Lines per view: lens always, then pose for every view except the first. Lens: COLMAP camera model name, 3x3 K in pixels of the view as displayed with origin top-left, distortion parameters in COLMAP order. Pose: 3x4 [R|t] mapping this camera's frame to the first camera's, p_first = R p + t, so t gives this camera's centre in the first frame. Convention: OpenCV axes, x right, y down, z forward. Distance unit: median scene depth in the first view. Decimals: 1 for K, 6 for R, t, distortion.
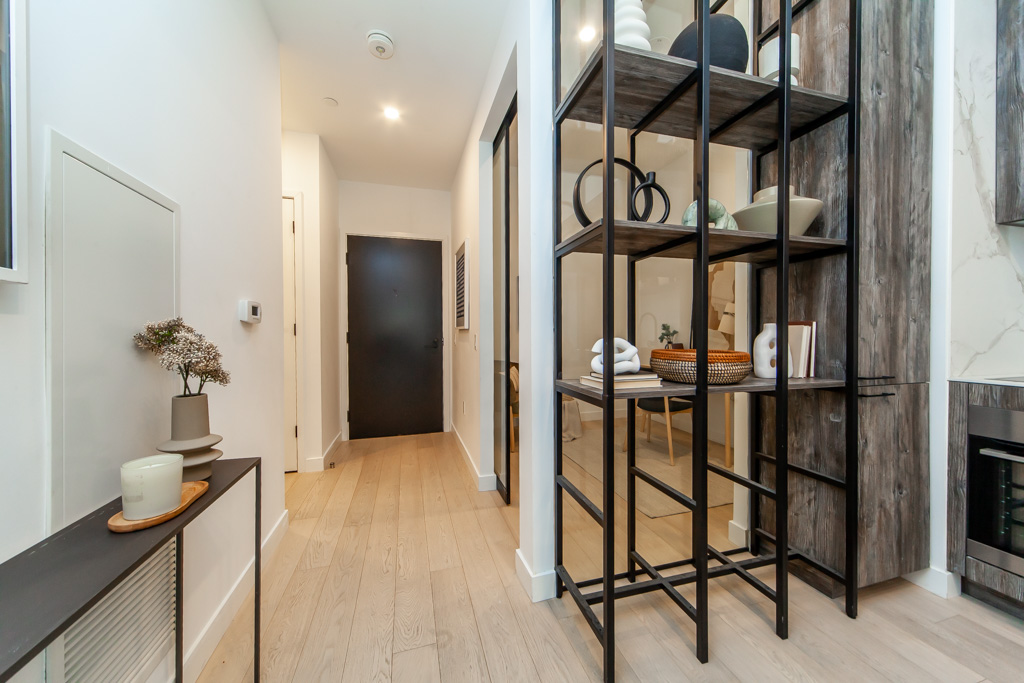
lens RADIAL K [[359.7, 0, 511.6], [0, 359.7, 339.4], [0, 0, 1]] dist [0.000825, -0.000036]
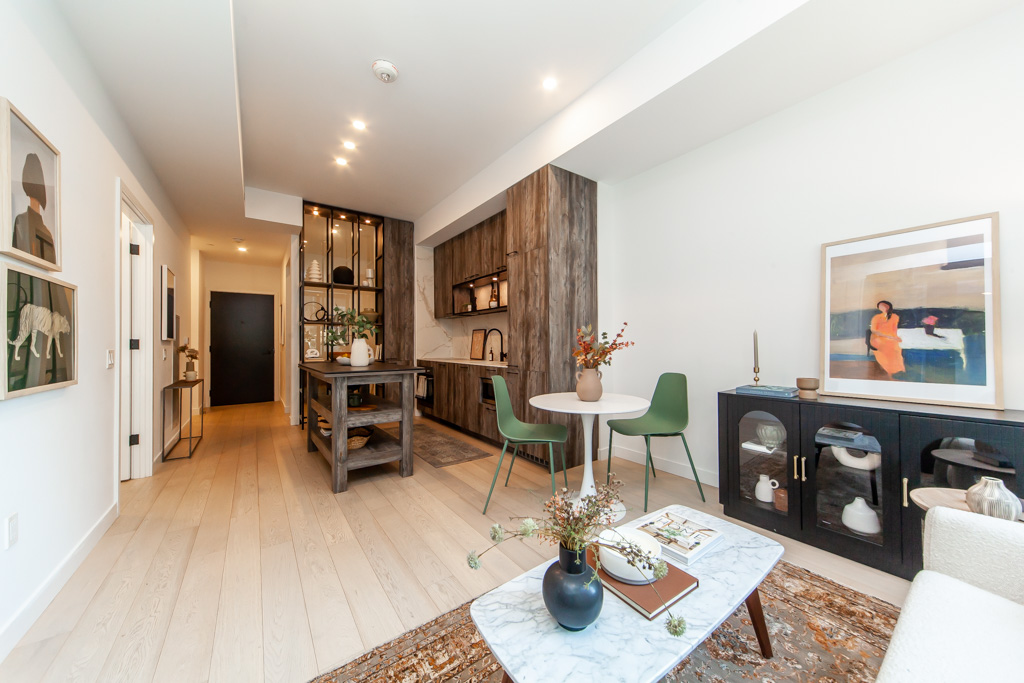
lens RADIAL K [[352.4, 0, 511.5], [0, 352.4, 341.9], [0, 0, 1]] dist [0.004286, 0.000005]
pose [[0.941119, 0.003031, 0.338061, 0.851794], [0.003655, 0.999810, -0.019139, 0.001600], [-0.338055, 0.019247, 0.940930, -2.755672]]
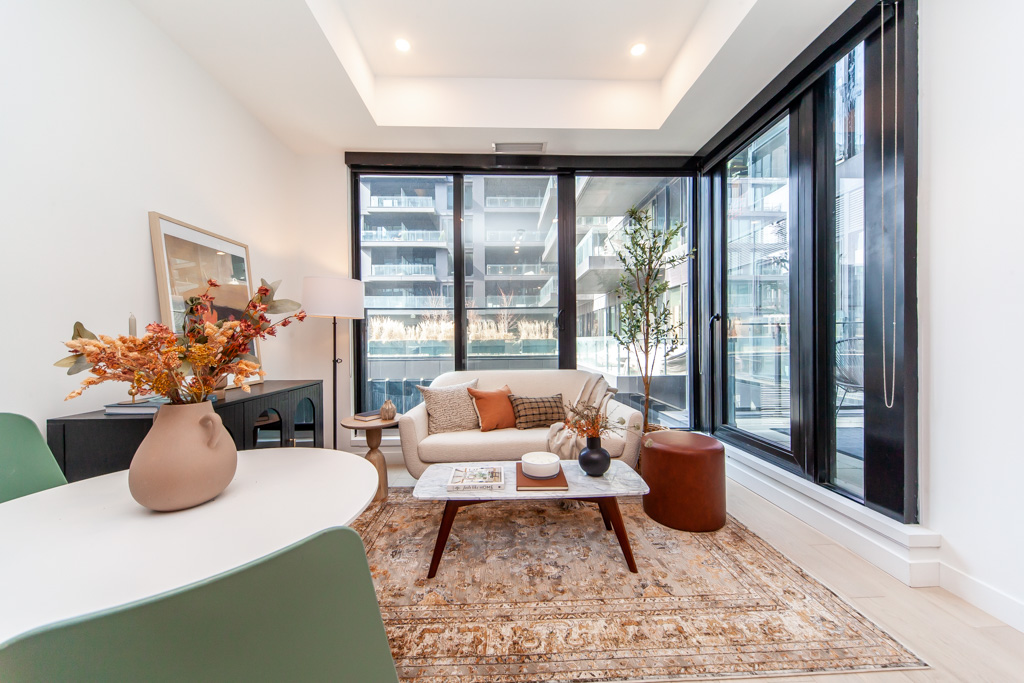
lens RADIAL K [[352.4, 0, 511.5], [0, 352.4, 341.9], [0, 0, 1]] dist [0.004286, 0.000005]
pose [[-0.968070, 0.011766, 0.250402, 1.122537], [0.016485, 0.999724, 0.016757, 0.001078], [-0.250136, 0.020350, -0.967997, -1.029588]]
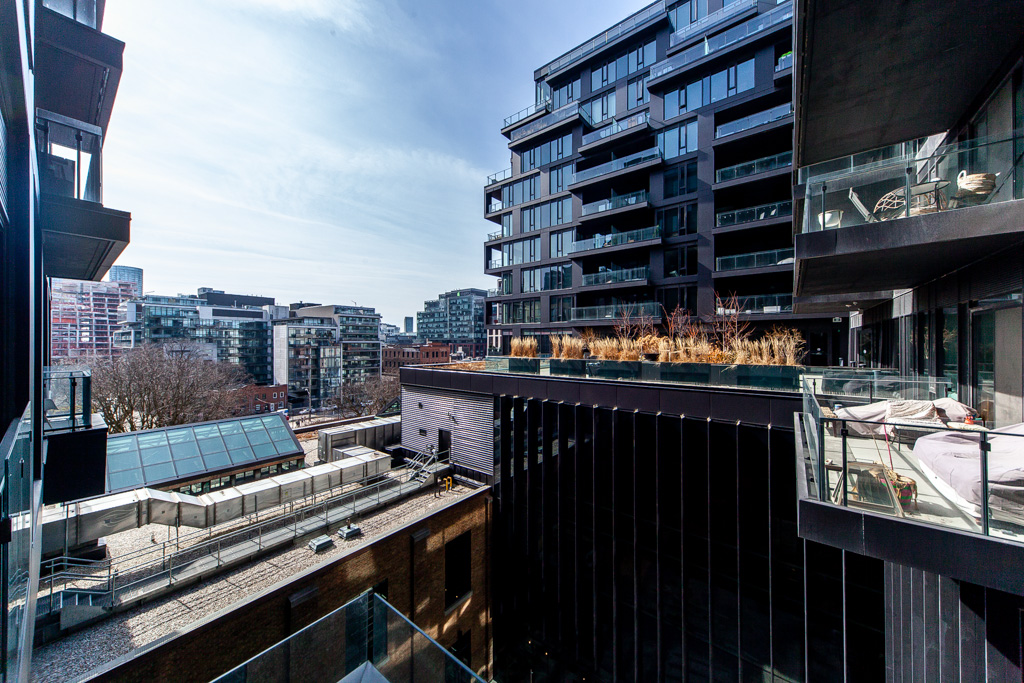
lens RADIAL K [[354.7, 0, 511.9], [0, 354.7, 339.6], [0, 0, 1]] dist [0.004526, -0.000013]
pose [[-0.582763, 0.010700, 0.812572, 0.022623], [0.011561, 0.999921, -0.004876, -0.503055], [-0.812560, 0.006553, -0.582841, -3.762963]]
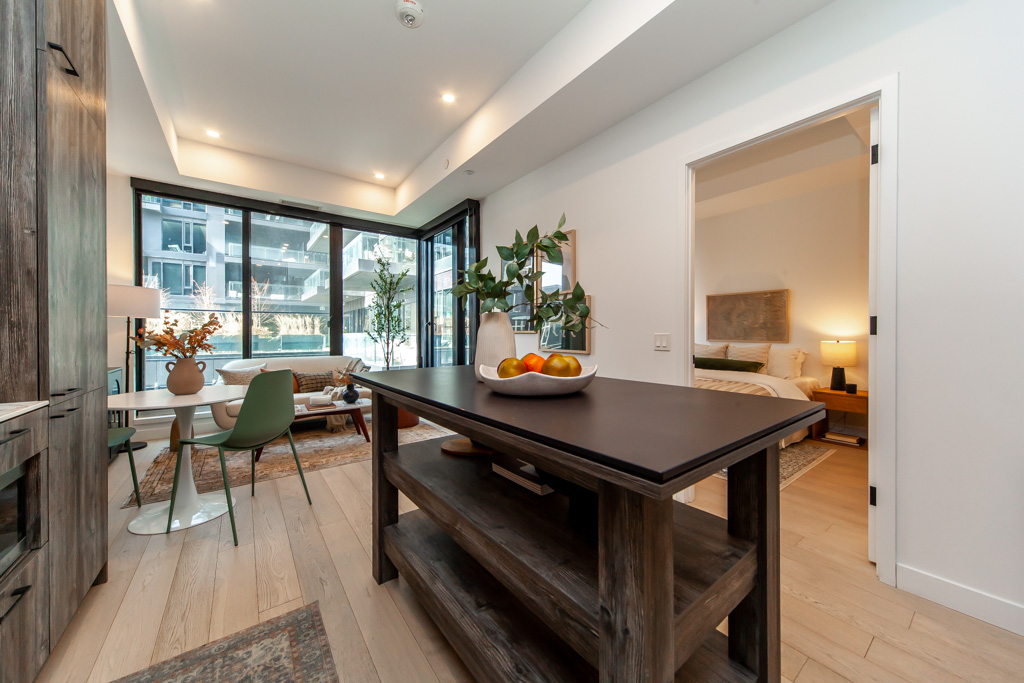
lens RADIAL K [[366.0, 0, 514.3], [0, 366.0, 335.1], [0, 0, 1]] dist [0.001758, -0.000088]
pose [[-0.937156, 0.008310, -0.348811, 0.980467], [0.003157, 0.999877, 0.015339, -0.022487], [0.348895, 0.013273, -0.937068, 0.428504]]
